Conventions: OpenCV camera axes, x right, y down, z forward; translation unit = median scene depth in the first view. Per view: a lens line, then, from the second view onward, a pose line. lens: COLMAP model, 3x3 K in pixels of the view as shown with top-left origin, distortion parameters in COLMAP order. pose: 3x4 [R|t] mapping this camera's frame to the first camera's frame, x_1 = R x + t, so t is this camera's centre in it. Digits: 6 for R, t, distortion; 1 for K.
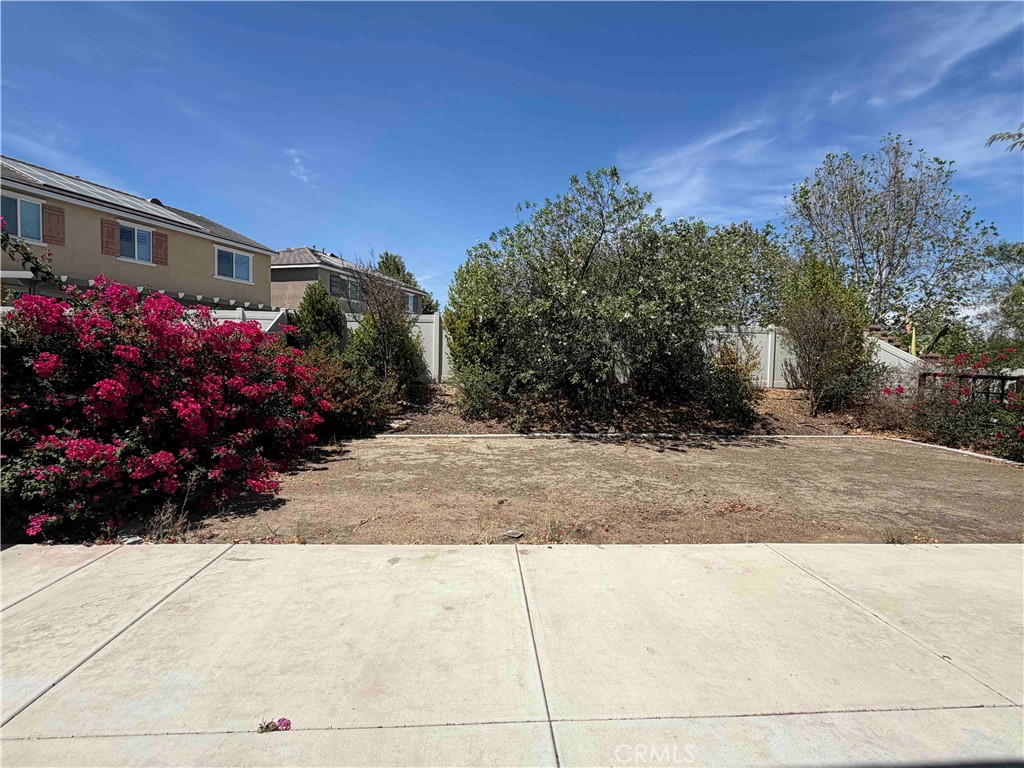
lens RADIAL K [[520.5, 0, 513.9], [0, 520.5, 391.7], [0, 0, 1]] dist [0.002988, -0.000806]
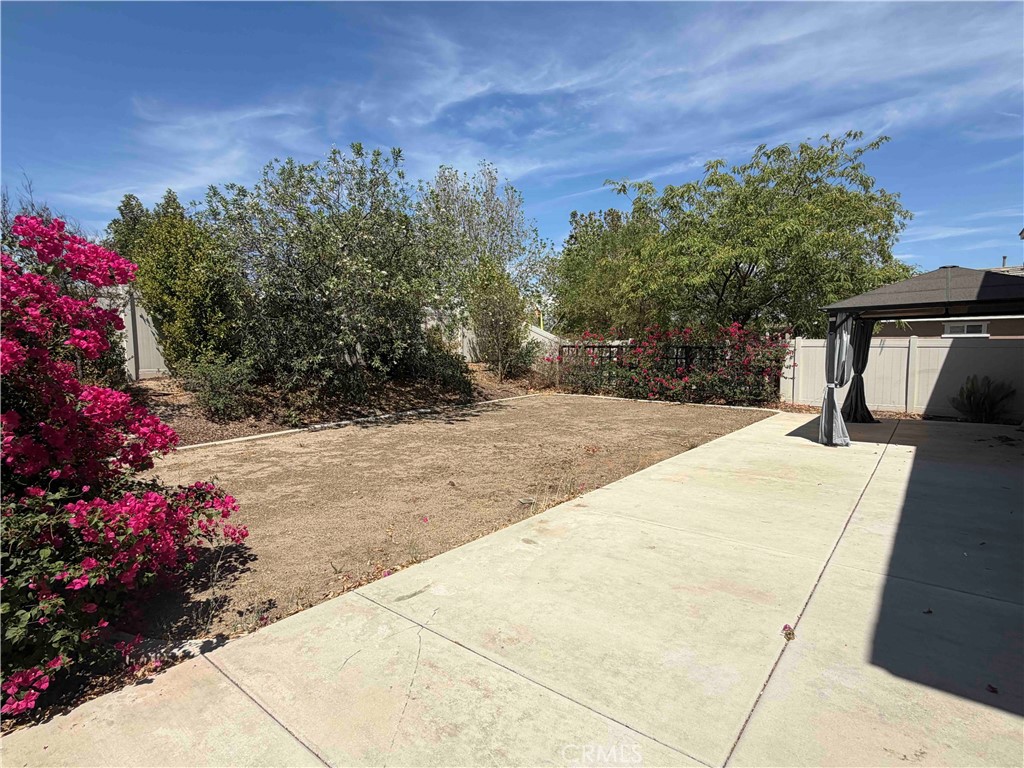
lens RADIAL K [[520.5, 0, 513.6], [0, 520.5, 377.6], [0, 0, 1]] dist [0.002988, -0.000806]
pose [[0.696711, -0.075357, 0.713383, -0.728633], [0.071594, 0.996806, 0.035375, -0.019863], [-0.713771, 0.026429, 0.699881, 0.245284]]
